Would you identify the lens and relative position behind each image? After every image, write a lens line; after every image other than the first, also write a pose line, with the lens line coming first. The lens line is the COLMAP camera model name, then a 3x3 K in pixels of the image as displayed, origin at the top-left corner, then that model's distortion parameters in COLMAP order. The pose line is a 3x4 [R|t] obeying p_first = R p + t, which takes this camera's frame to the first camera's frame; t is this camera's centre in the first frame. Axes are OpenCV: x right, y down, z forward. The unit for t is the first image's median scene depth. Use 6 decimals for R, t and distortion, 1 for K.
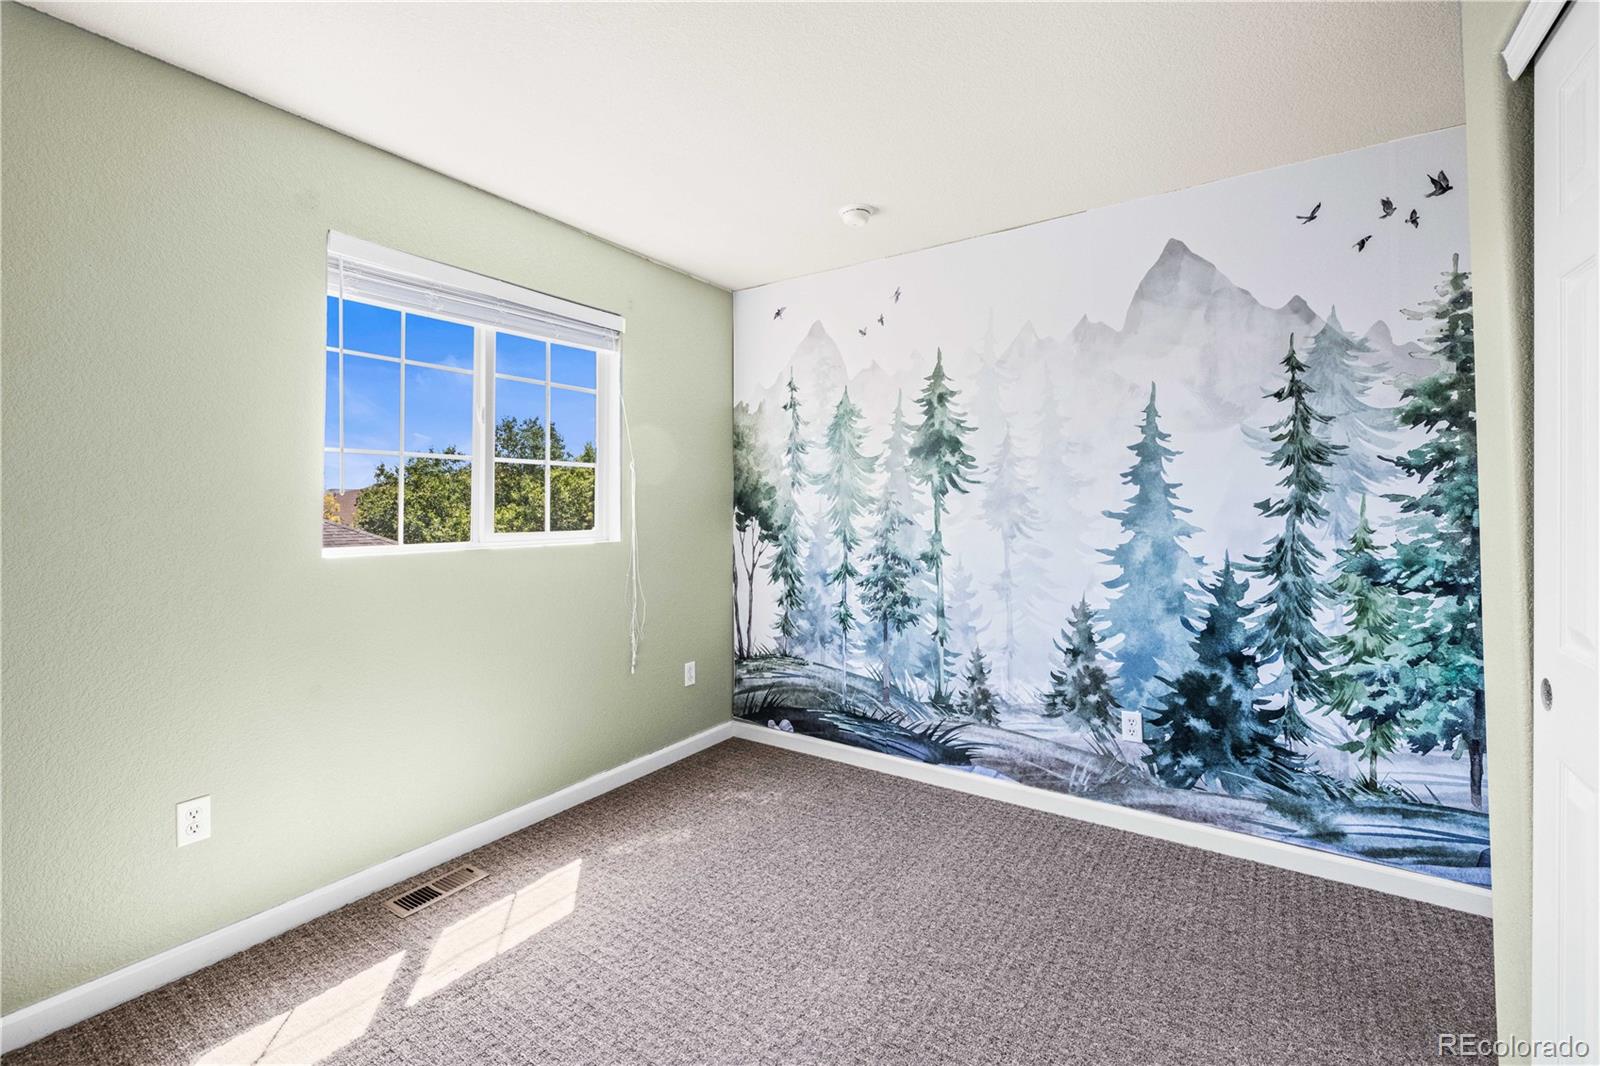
lens RADIAL K [[693.5, 0, 801.0], [0, 693.5, 479.6], [0, 0, 1]] dist [0.000939, 0.000037]
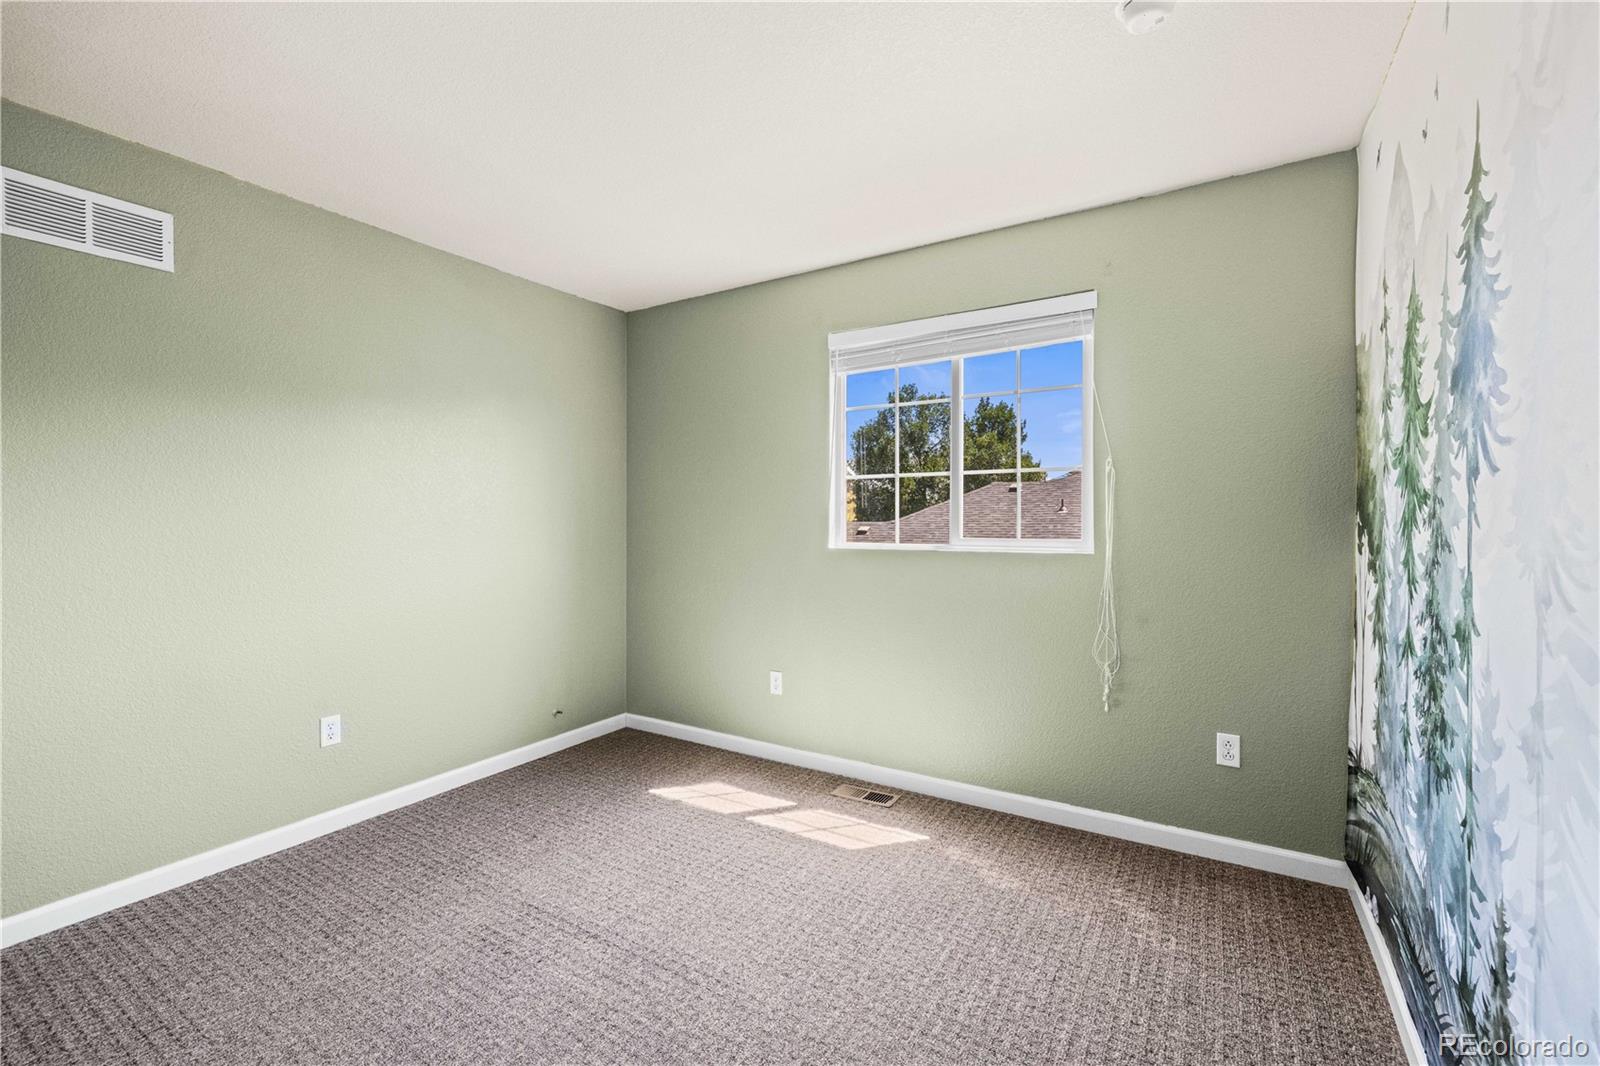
lens RADIAL K [[675.5, 0, 798.4], [0, 675.5, 524.3], [0, 0, 1]] dist [0.001198, 0.000242]
pose [[0.040422, 0.007404, -0.999155, 0.737536], [0.034002, 0.999383, 0.008781, 0.040335], [0.998604, -0.034328, 0.040146, 0.779795]]
